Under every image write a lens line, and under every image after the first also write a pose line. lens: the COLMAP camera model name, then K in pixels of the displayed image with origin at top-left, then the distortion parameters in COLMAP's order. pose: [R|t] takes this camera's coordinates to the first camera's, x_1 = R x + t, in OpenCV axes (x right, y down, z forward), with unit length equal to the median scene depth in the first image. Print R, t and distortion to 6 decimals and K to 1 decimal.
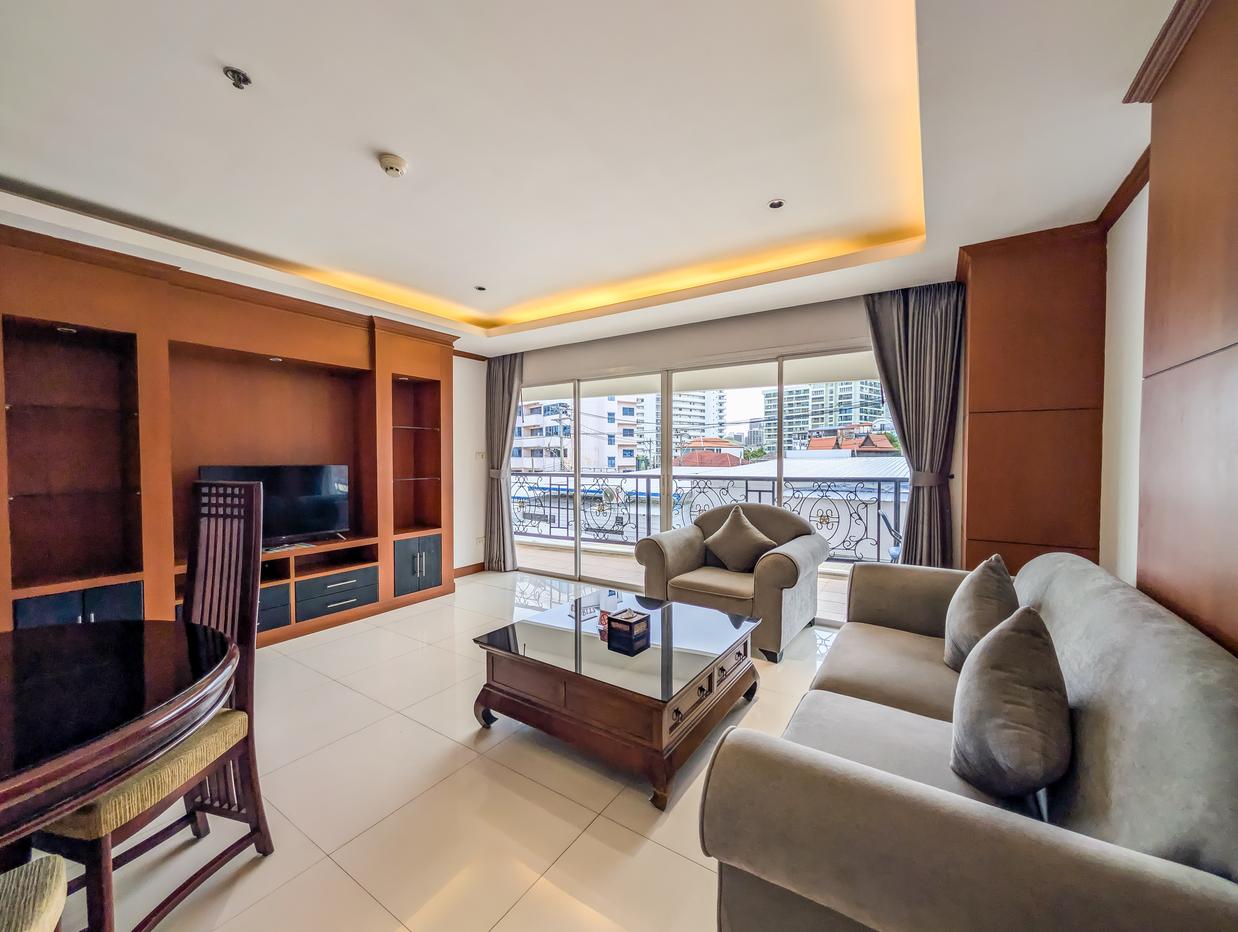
lens RADIAL K [[479.6, 0, 617.4], [0, 479.6, 469.2], [0, 0, 1]] dist [0.000316, -0.000128]
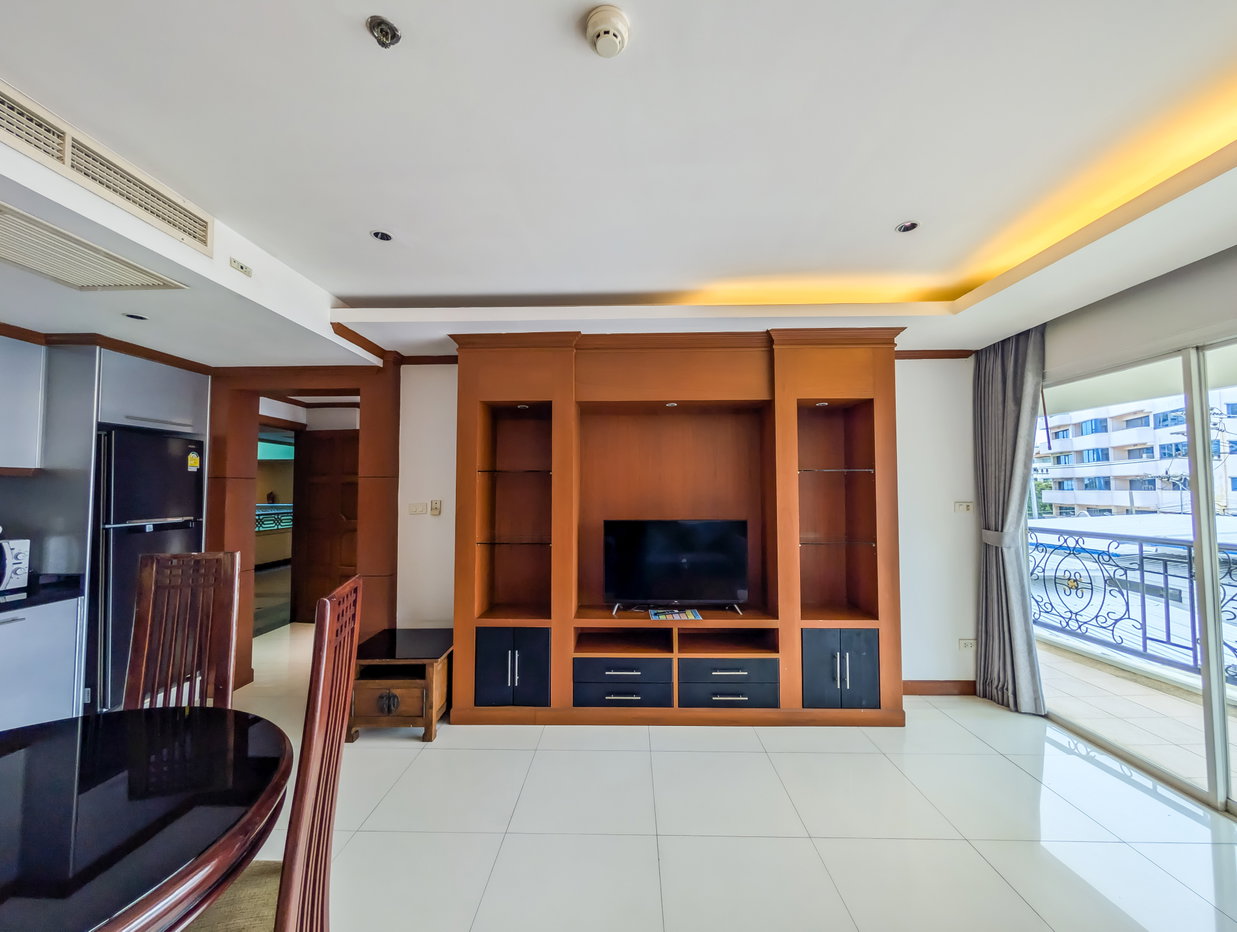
lens RADIAL K [[471.8, 0, 621.7], [0, 471.8, 469.4], [0, 0, 1]] dist [-0.001067, 0.000323]
pose [[0.536656, -0.037283, -0.842977, -0.003216], [-0.019757, 0.998194, -0.056726, -0.039935], [0.843570, 0.047097, 0.534950, 0.345509]]
